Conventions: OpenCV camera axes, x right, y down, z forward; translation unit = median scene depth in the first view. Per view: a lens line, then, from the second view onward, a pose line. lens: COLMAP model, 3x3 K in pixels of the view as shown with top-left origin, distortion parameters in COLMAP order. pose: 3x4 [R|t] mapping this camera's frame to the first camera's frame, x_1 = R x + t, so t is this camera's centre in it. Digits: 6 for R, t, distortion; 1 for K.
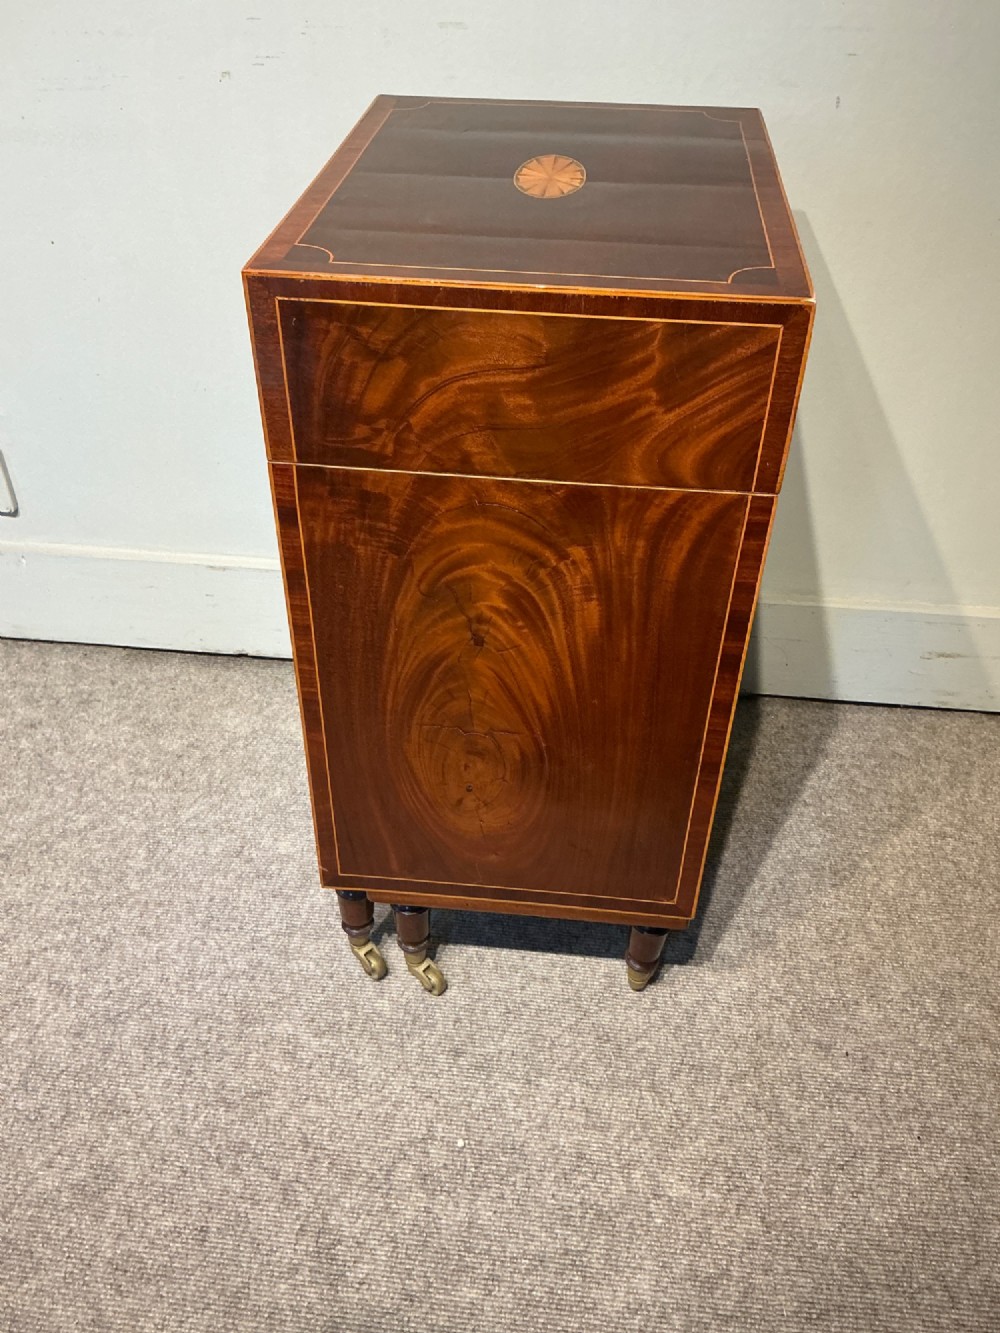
lens RADIAL K [[1153.9, 0, 508.2], [0, 1153.9, 668.8], [0, 0, 1]] dist [0.087381, -0.211996]
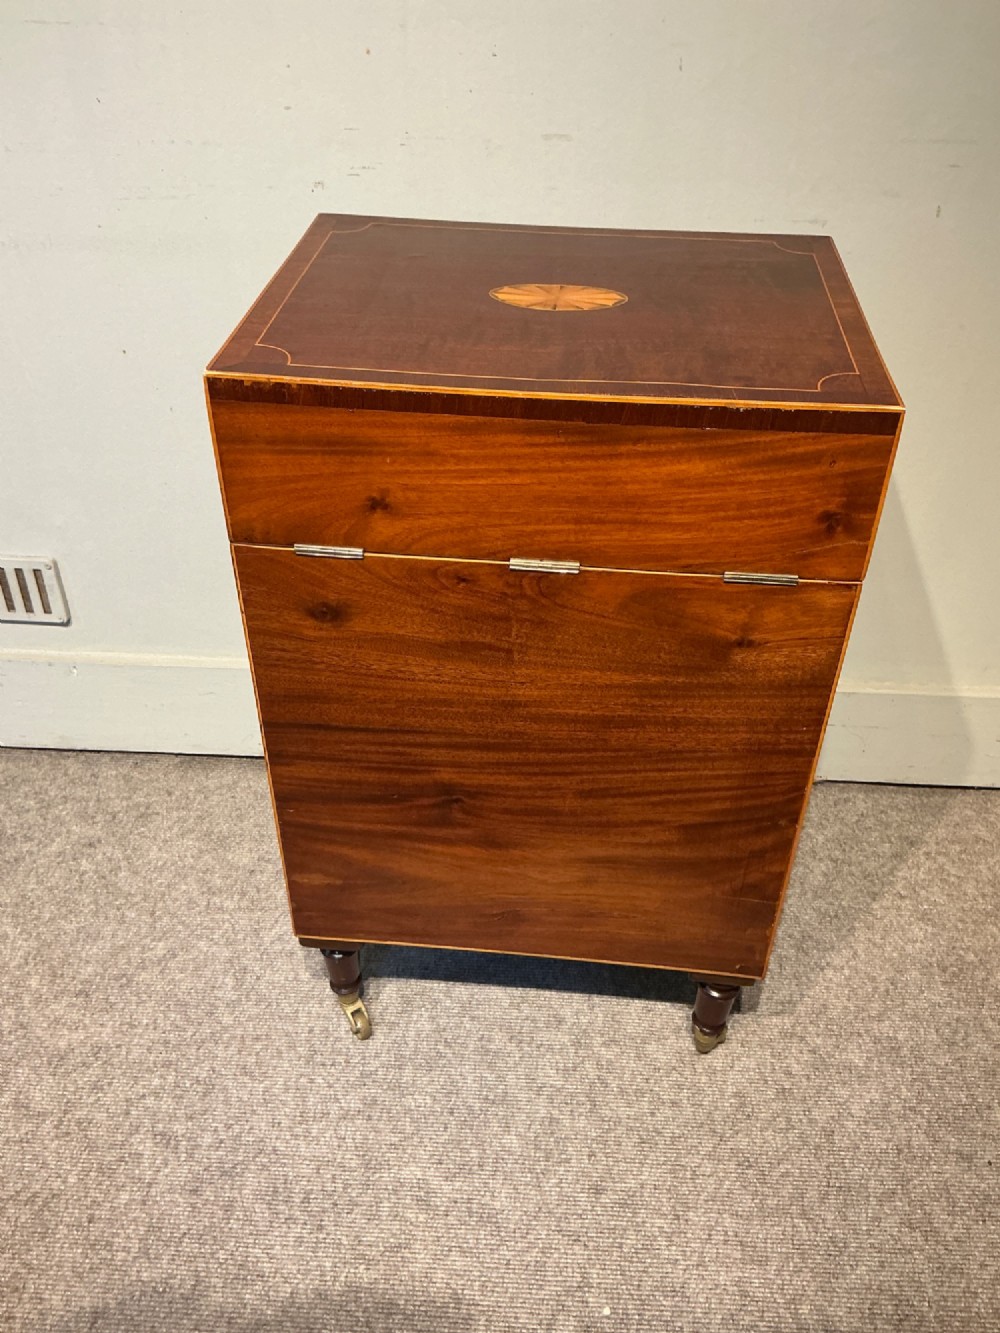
lens RADIAL K [[1153.9, 0, 512.1], [0, 1153.9, 667.4], [0, 0, 1]] dist [0.087381, -0.211996]
pose [[0.997467, -0.033175, 0.062920, -0.139749], [0.035185, 0.998896, -0.031119, -0.063607], [-0.061818, 0.033254, 0.997533, 0.026193]]
